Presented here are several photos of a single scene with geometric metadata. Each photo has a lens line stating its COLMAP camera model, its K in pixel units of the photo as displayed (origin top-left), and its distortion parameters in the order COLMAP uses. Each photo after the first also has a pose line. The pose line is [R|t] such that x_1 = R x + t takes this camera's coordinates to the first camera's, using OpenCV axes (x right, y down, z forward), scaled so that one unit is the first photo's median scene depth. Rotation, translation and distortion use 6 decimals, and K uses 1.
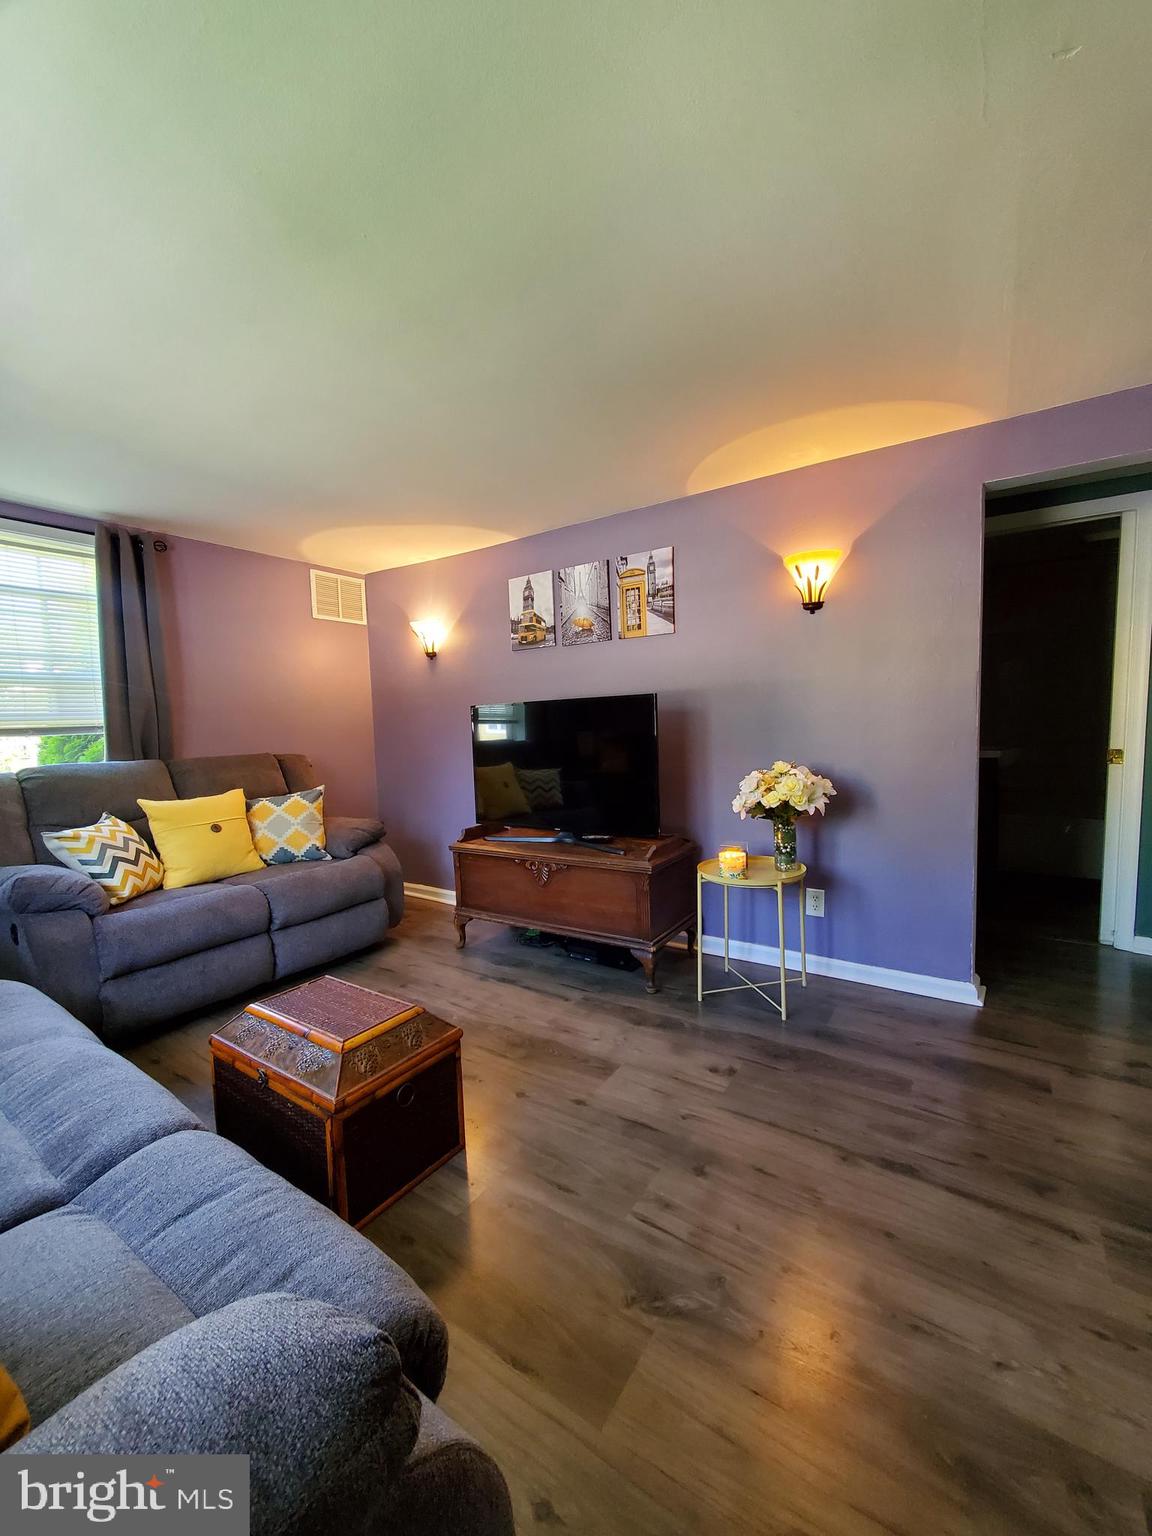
lens RADIAL K [[612.5, 0, 576.0], [0, 612.5, 768.0], [0, 0, 1]] dist [-0.001094, 0.003067]
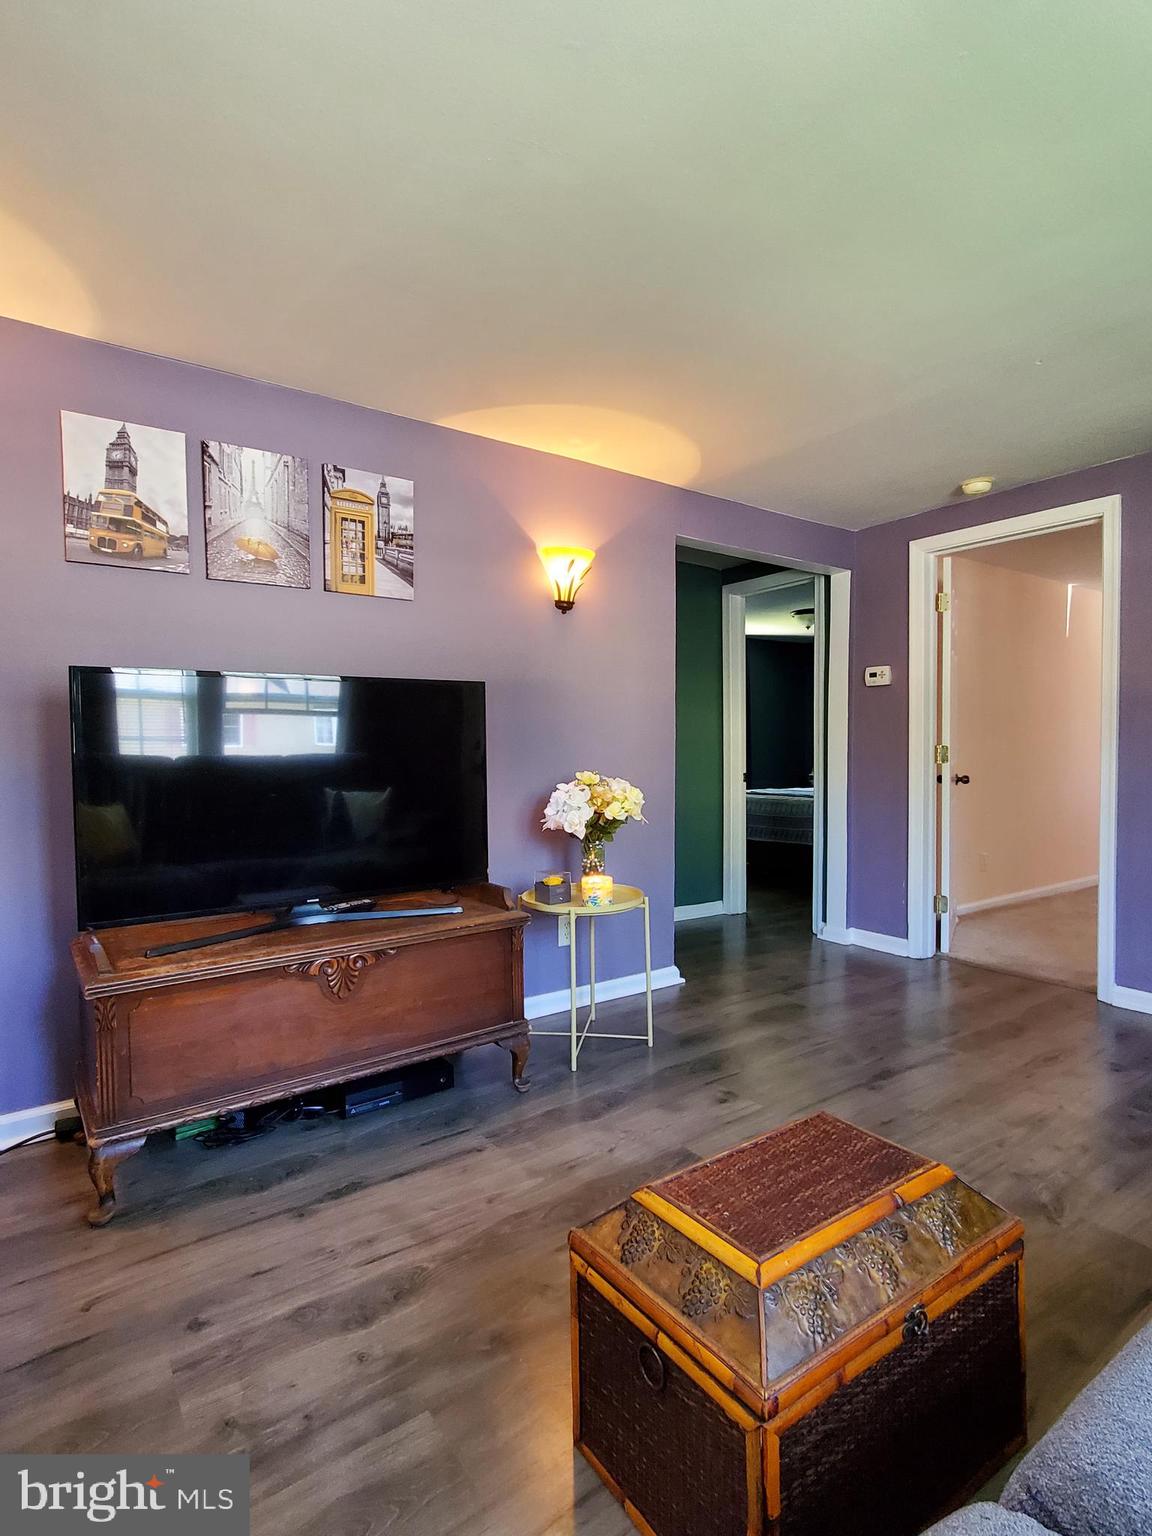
lens RADIAL K [[793.3, 0, 574.6], [0, 793.3, 773.5], [0, 0, 1]] dist [0.001745, 0.001506]
pose [[0.352672, -0.000903, 0.935747, -0.649334], [0.066893, 0.997465, -0.024249, 0.016601], [-0.933353, 0.071146, 0.351838, 0.517684]]
